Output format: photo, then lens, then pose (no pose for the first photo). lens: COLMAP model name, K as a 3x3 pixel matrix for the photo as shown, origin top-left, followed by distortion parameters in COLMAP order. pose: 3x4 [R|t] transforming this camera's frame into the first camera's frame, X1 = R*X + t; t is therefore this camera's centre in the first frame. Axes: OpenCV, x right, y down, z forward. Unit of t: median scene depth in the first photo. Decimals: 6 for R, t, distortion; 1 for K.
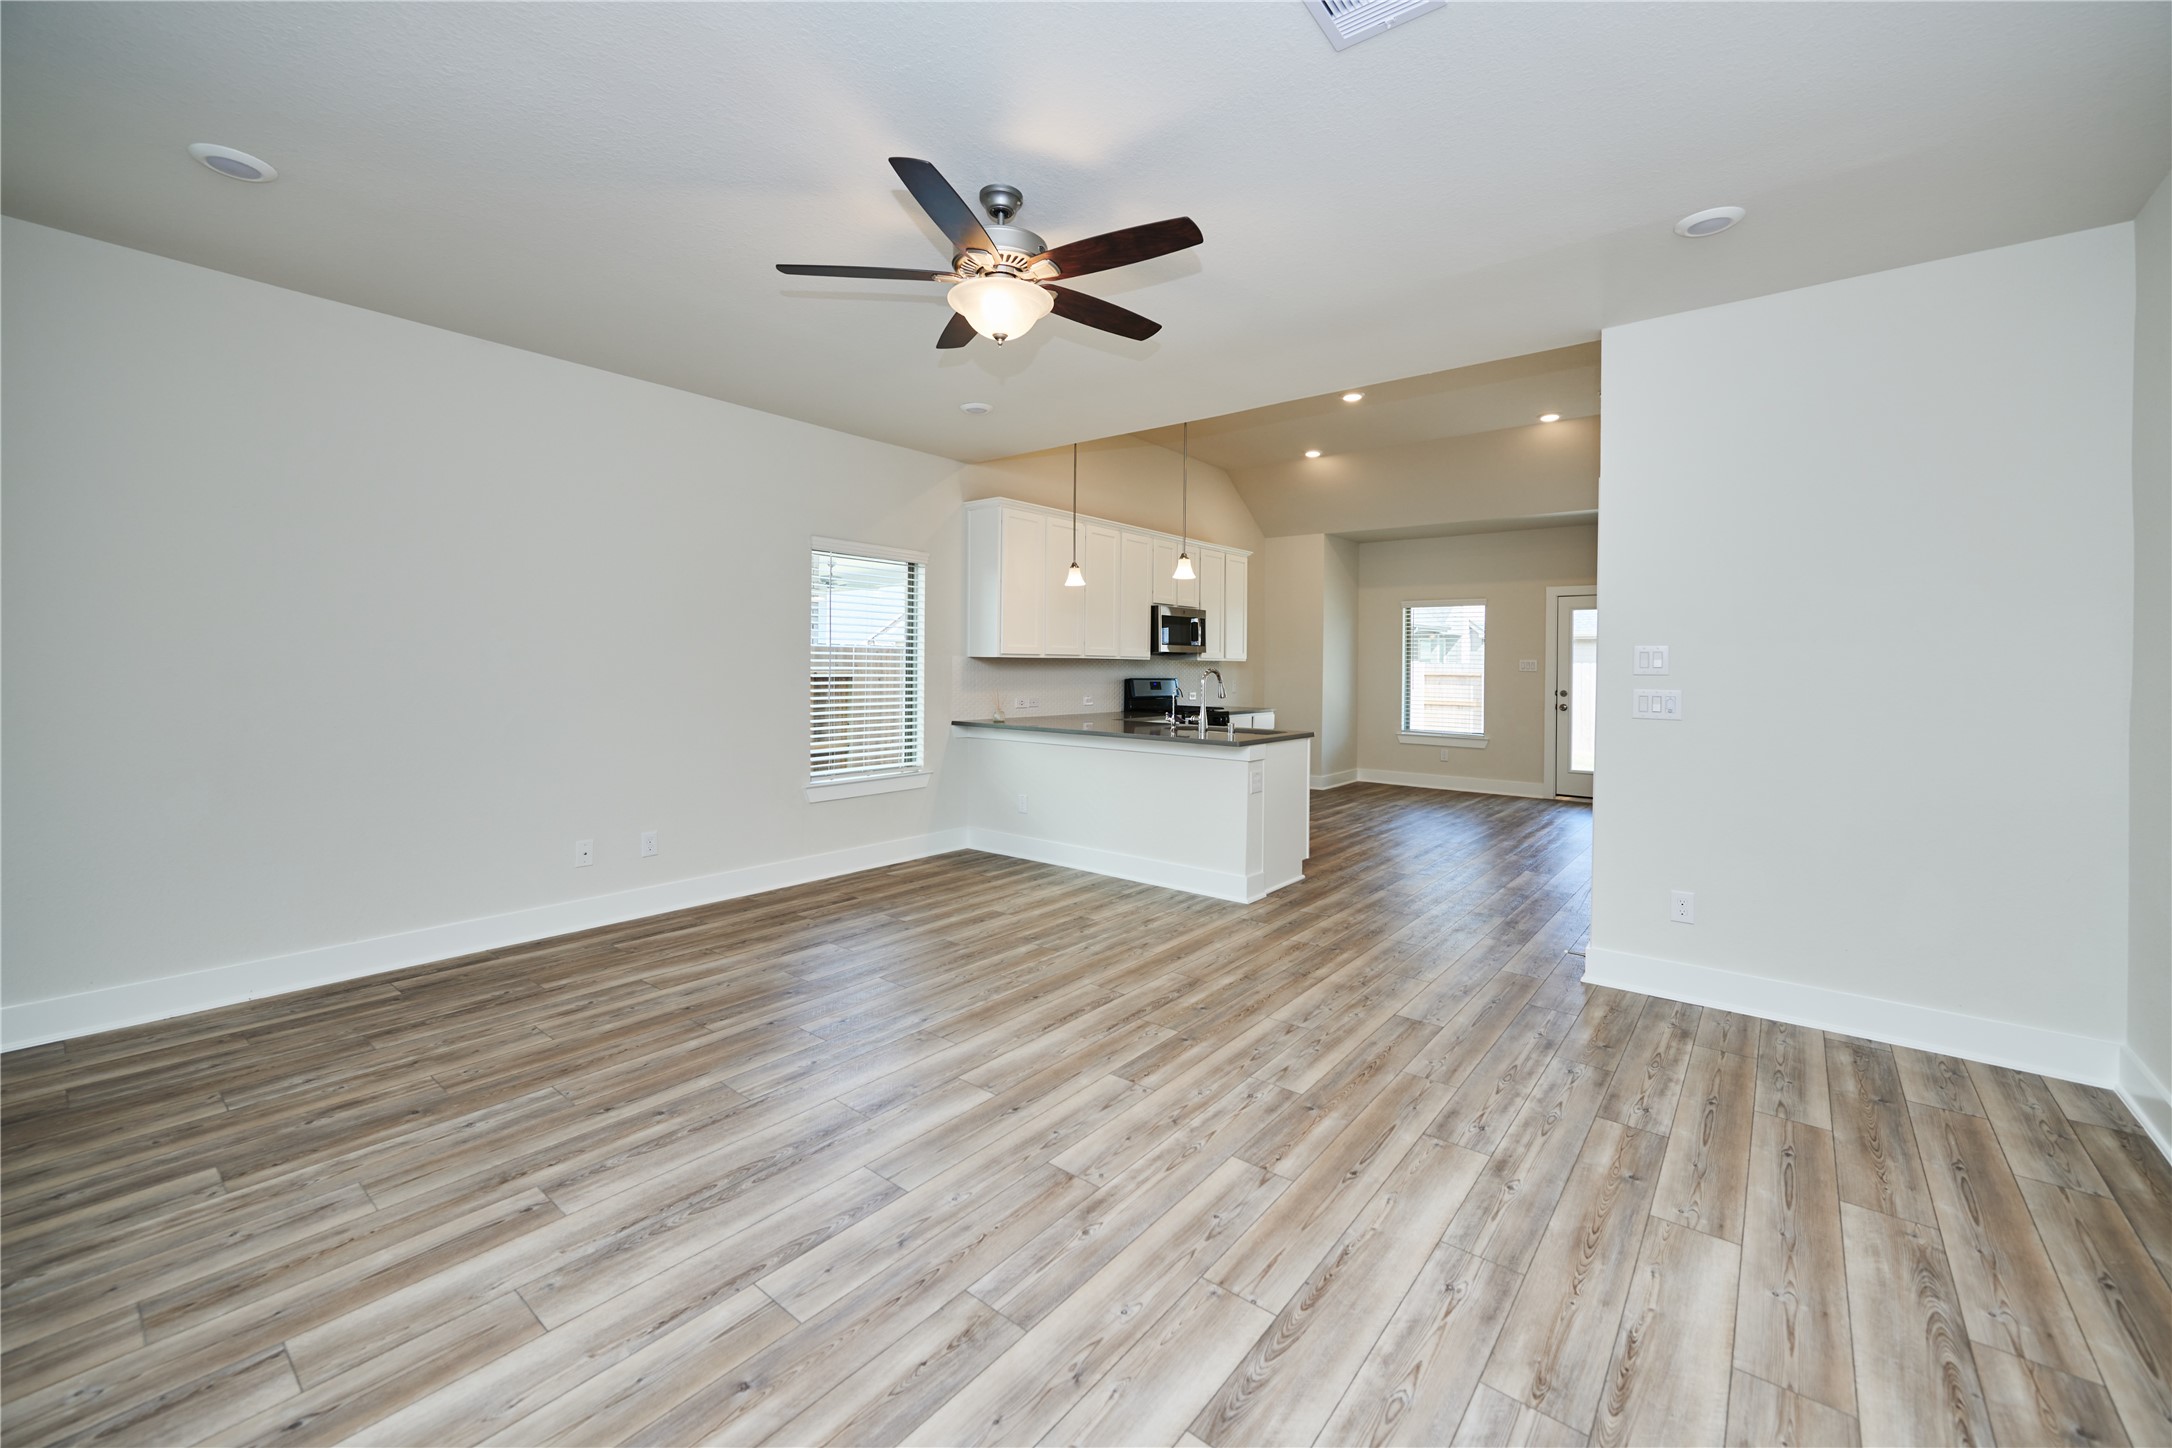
lens RADIAL K [[854.6, 0, 1089.1], [0, 854.6, 663.7], [0, 0, 1]] dist [-0.001084, -0.000392]
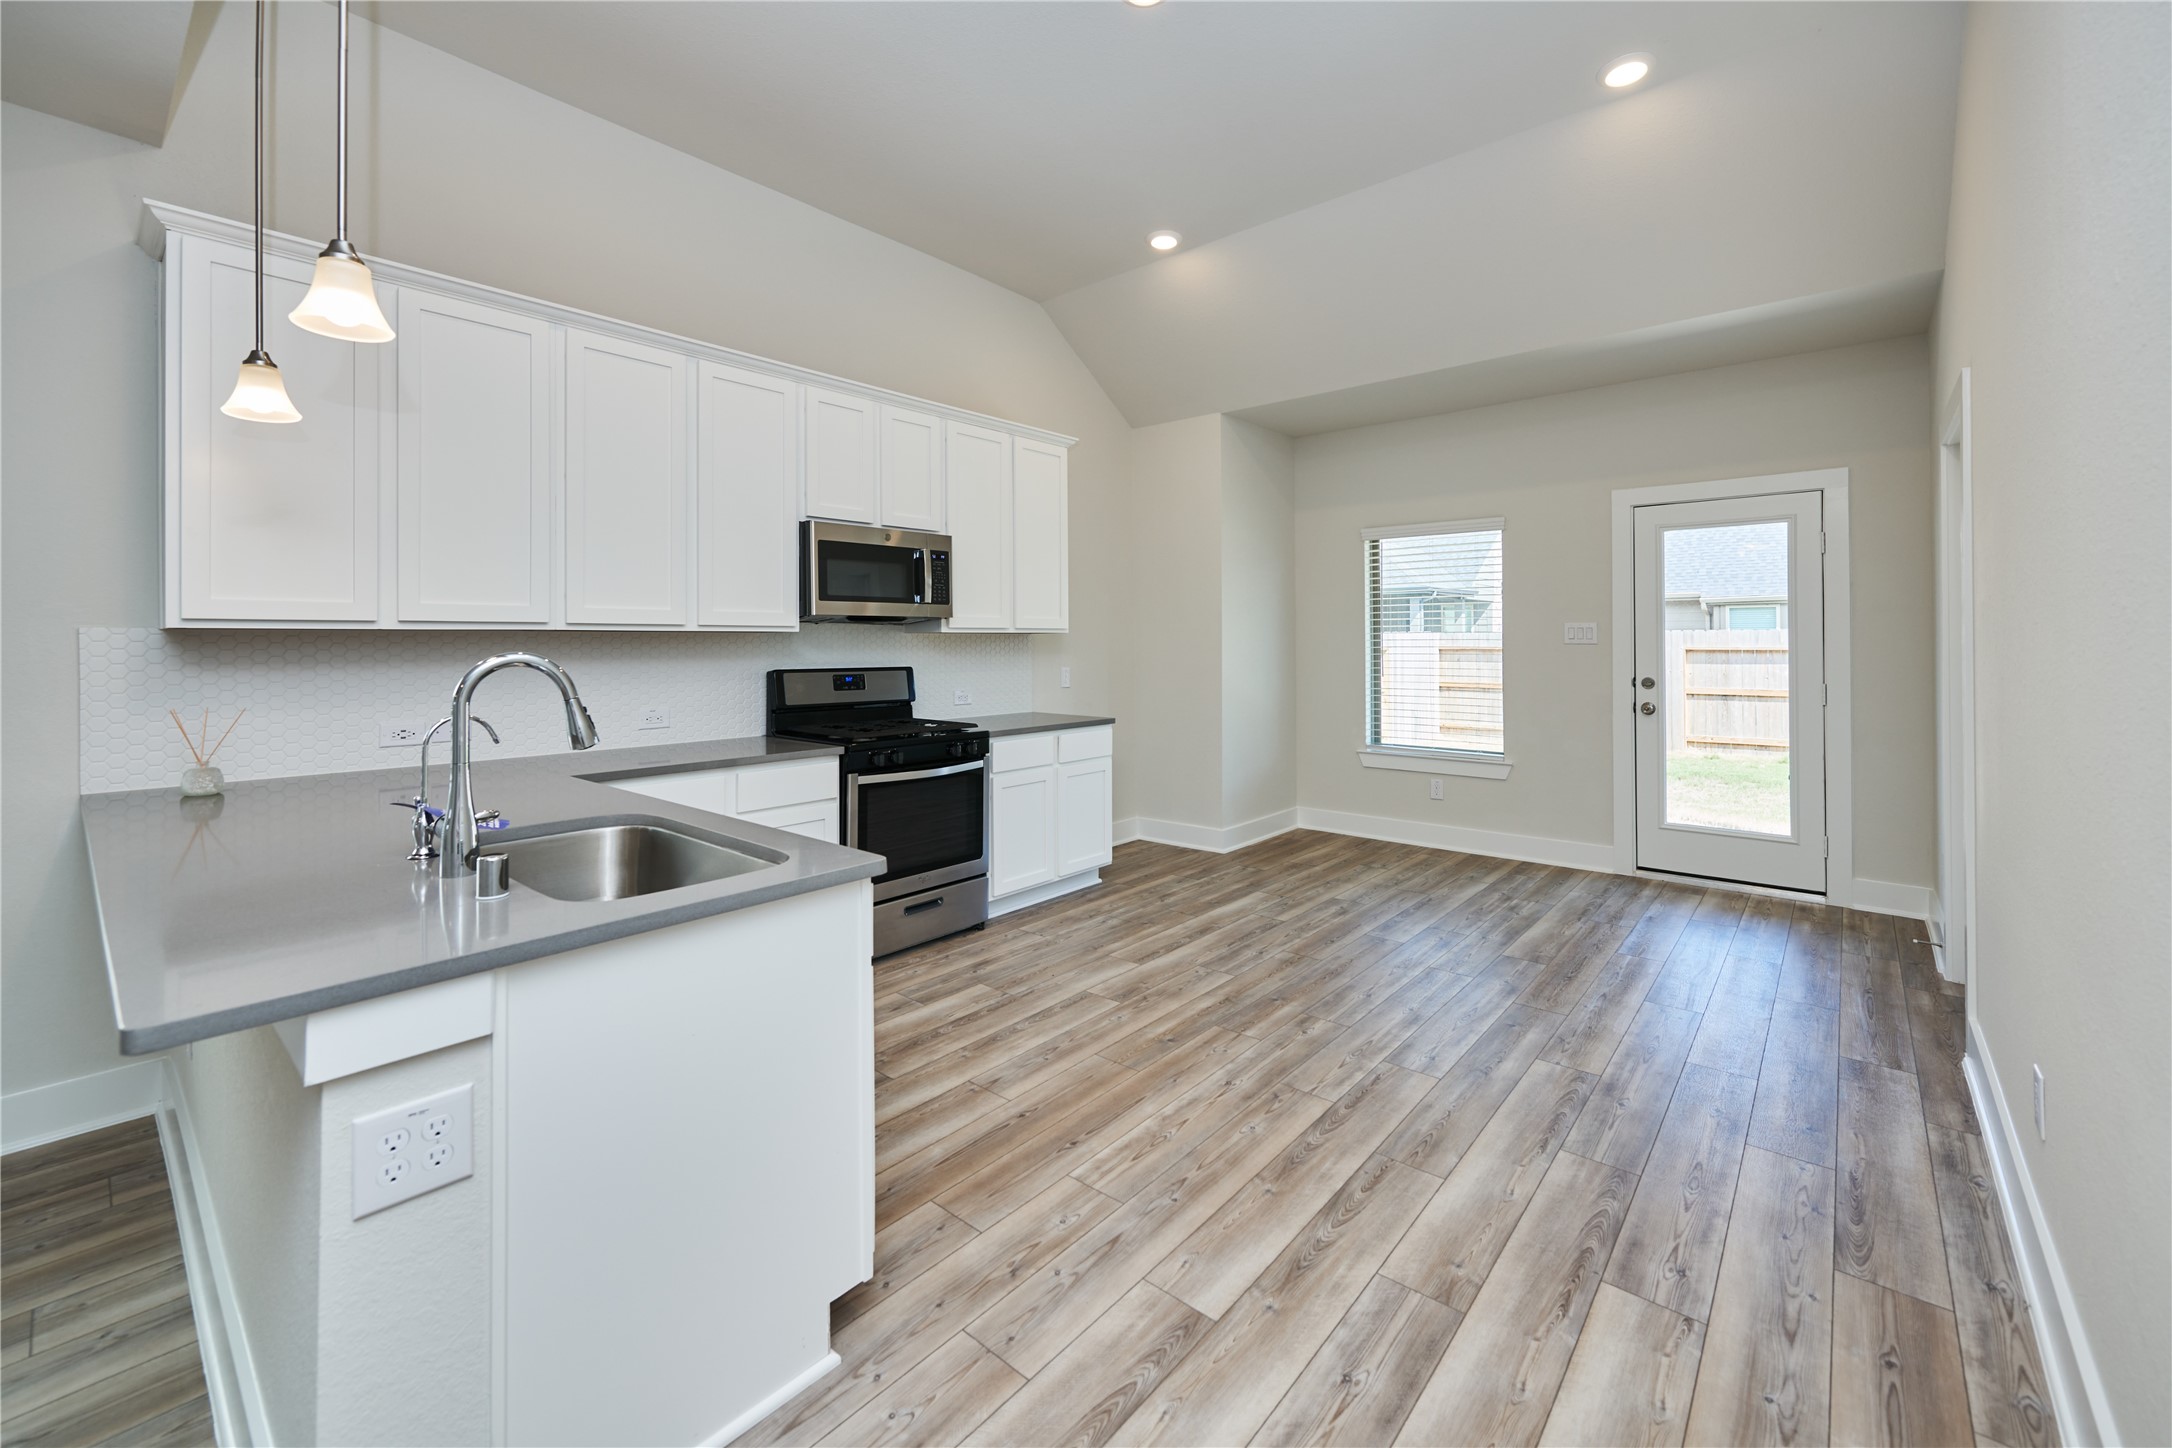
lens RADIAL K [[874.1, 0, 1089.4], [0, 874.1, 639.3], [0, 0, 1]] dist [-0.000849, -0.000085]
pose [[0.999500, -0.014295, -0.028204, 0.359696], [0.014236, 0.999896, -0.002319, 0.005023], [0.028234, 0.001916, 0.999600, 0.723880]]
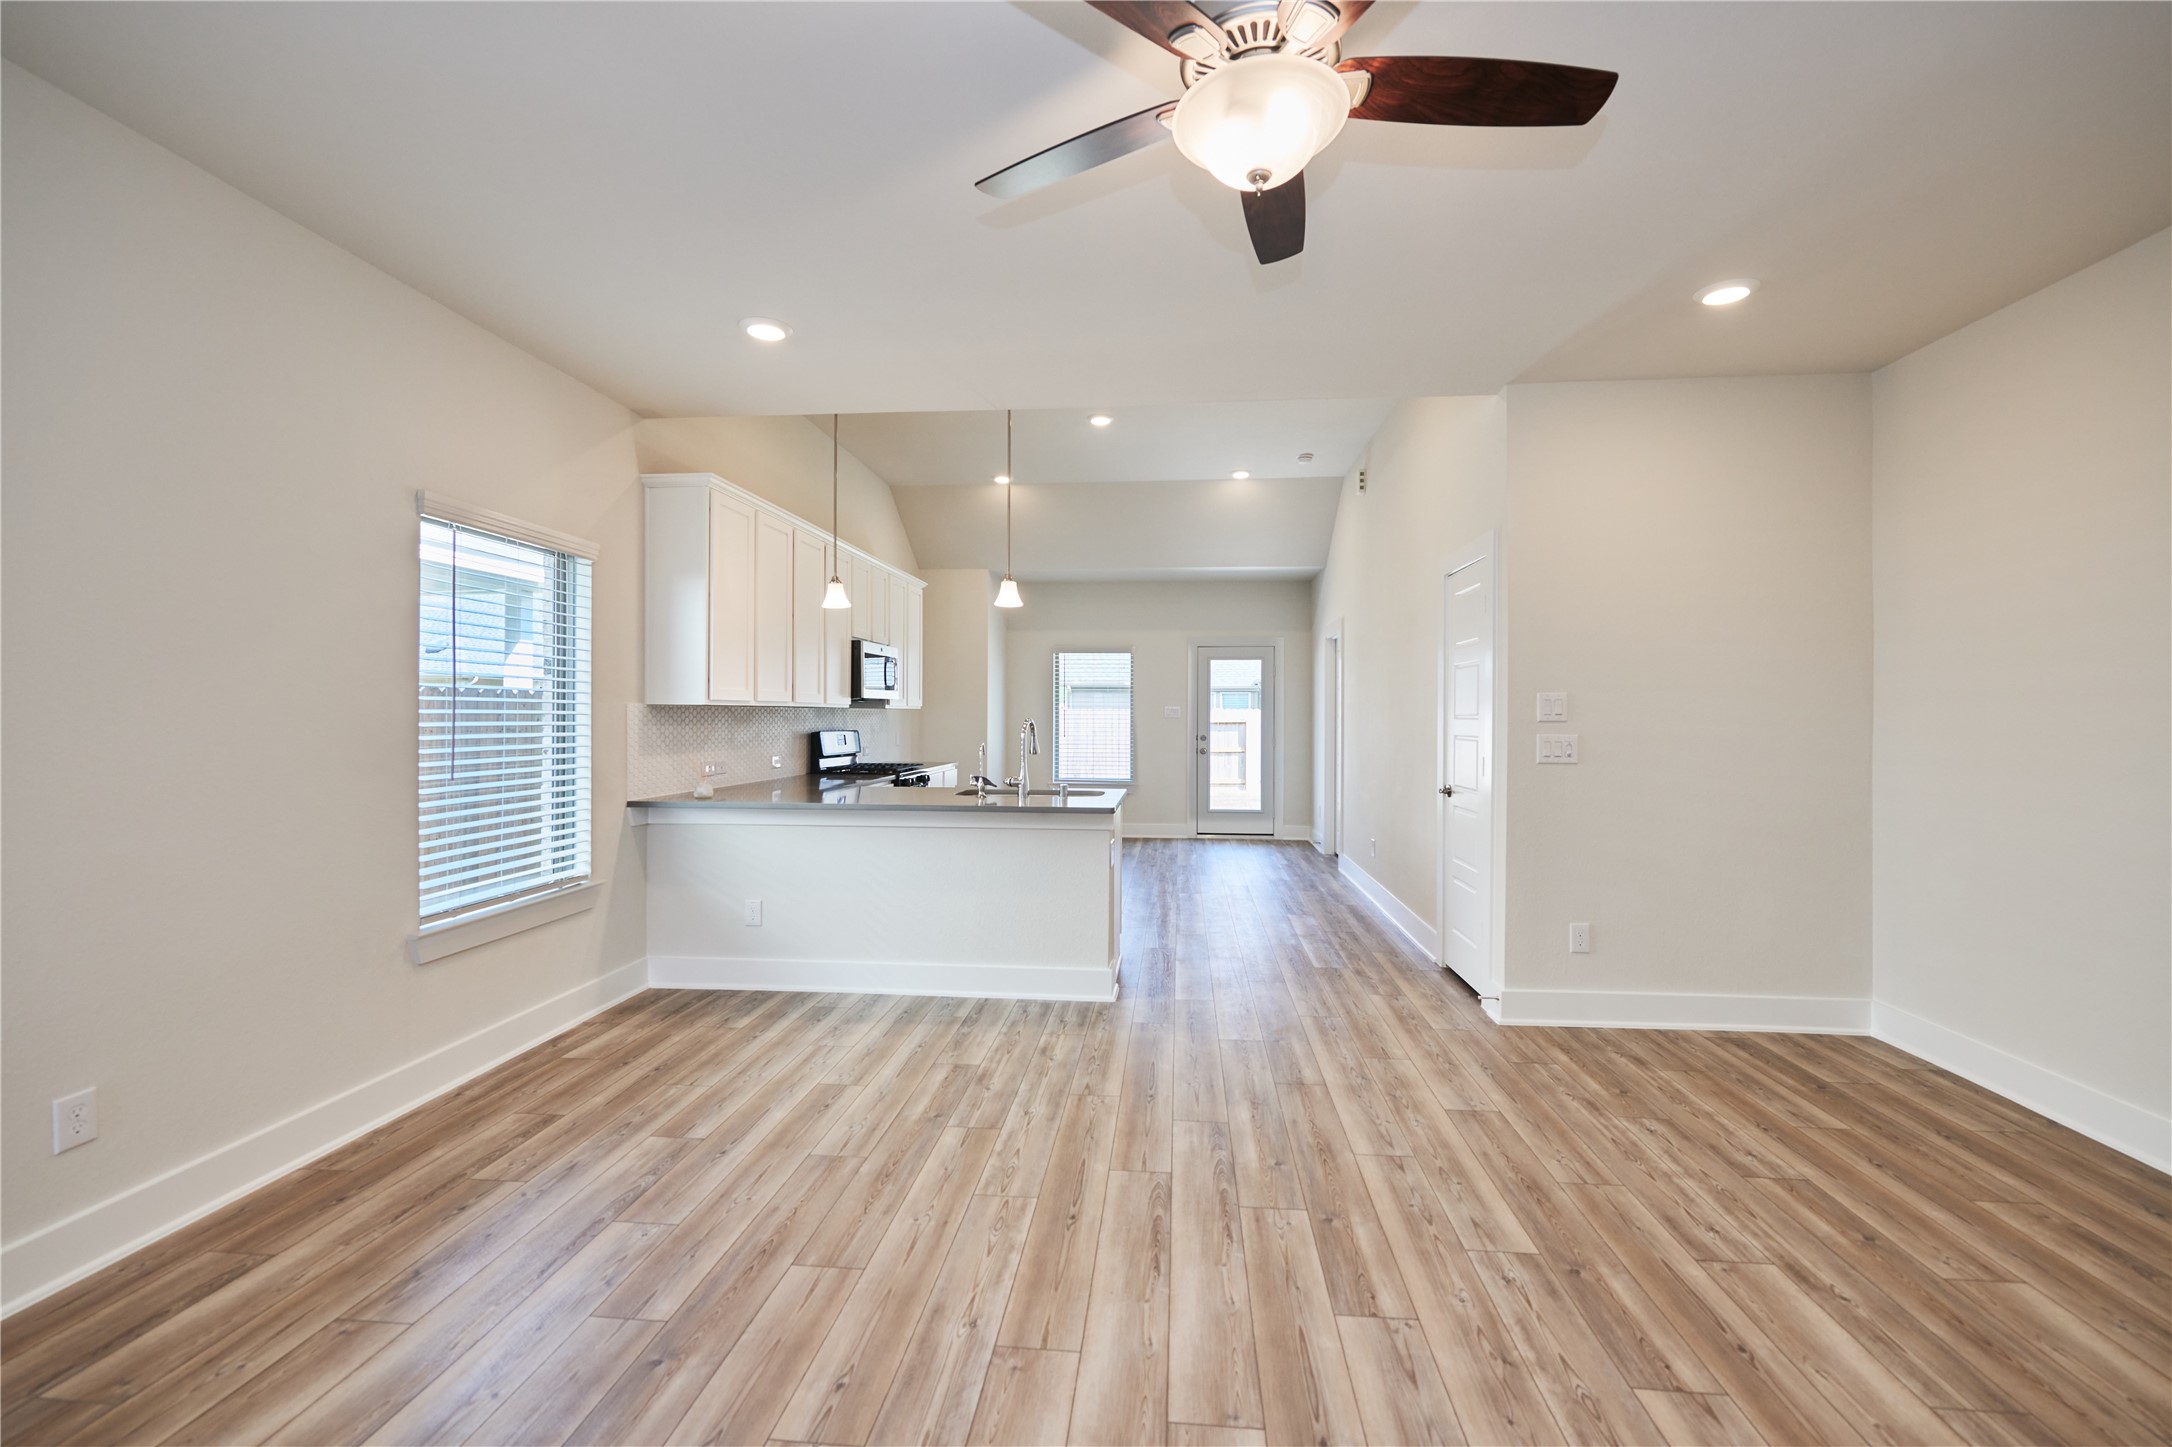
lens RADIAL K [[878.3, 0, 1088.9], [0, 878.3, 711.8], [0, 0, 1]] dist [-0.000177, -0.000301]
pose [[0.835624, -0.005372, 0.549275, -0.276146], [0.004583, 0.999986, 0.002807, -0.002739], [-0.549283, 0.000172, 0.835637, 0.275297]]
